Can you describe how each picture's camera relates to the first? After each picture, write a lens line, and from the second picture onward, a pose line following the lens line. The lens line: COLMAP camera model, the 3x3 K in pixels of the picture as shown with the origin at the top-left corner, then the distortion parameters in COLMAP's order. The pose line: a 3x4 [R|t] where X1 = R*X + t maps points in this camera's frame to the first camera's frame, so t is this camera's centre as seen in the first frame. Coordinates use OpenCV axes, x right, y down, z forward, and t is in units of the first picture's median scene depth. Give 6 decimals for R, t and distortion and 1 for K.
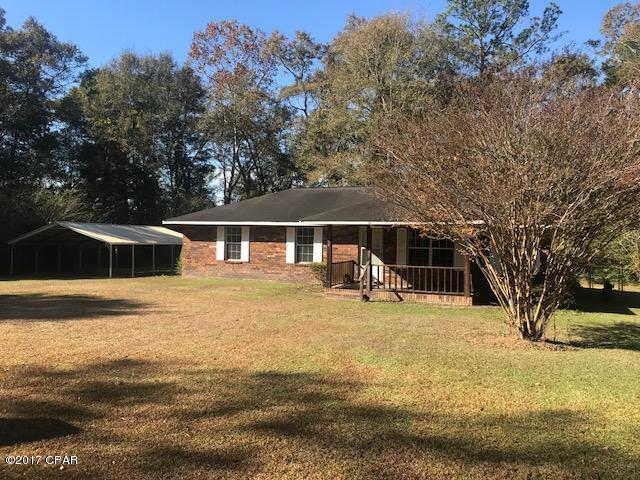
lens RADIAL K [[525.6, 0, 321.0], [0, 525.6, 241.7], [0, 0, 1]] dist [0.038436, -0.041126]
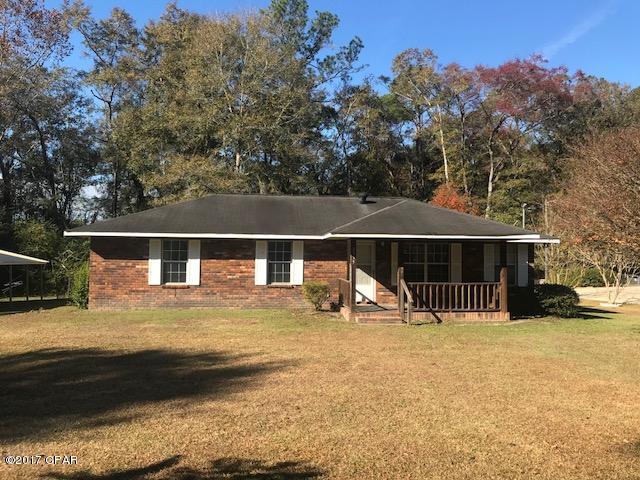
lens RADIAL K [[525.6, 0, 322.0], [0, 525.6, 237.4], [0, 0, 1]] dist [0.038436, -0.041126]
pose [[0.862901, 0.005807, 0.505340, -0.376202], [0.011510, 0.999449, -0.031139, -0.005951], [-0.505243, 0.032686, 0.862358, 0.236223]]
